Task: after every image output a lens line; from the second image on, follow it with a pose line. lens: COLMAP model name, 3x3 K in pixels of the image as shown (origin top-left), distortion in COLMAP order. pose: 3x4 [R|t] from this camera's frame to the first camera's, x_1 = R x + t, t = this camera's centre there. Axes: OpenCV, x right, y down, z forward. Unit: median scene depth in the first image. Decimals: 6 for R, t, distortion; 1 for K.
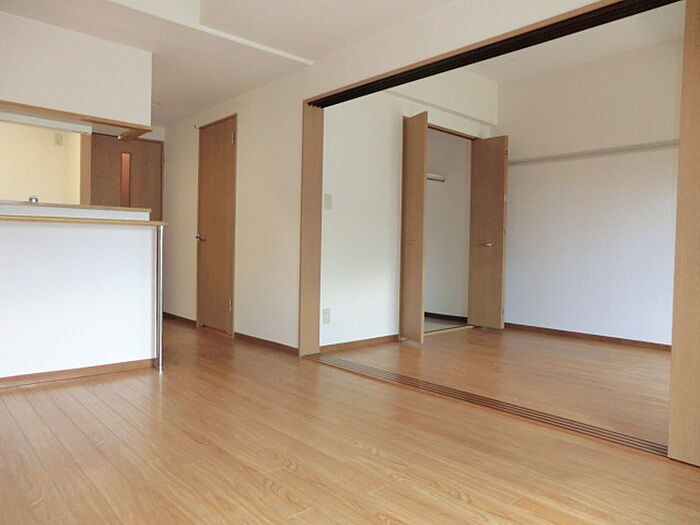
lens RADIAL K [[499.9, 0, 351.0], [0, 499.9, 259.6], [0, 0, 1]] dist [-0.045622, 0.004198]
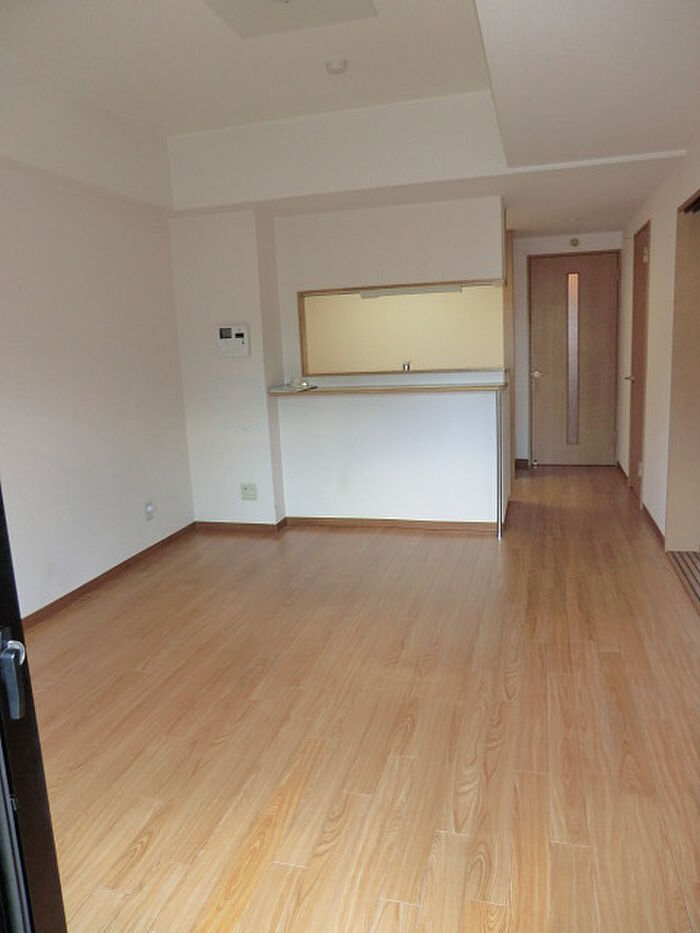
lens RADIAL K [[666.3, 0, 354.1], [0, 666.3, 467.4], [0, 0, 1]] dist [-0.045622, 0.004198]
pose [[0.528688, 0.114896, -0.841004, 0.599157], [0.042043, 0.986036, 0.161139, -0.148488], [0.847775, -0.120551, 0.516474, 0.086459]]
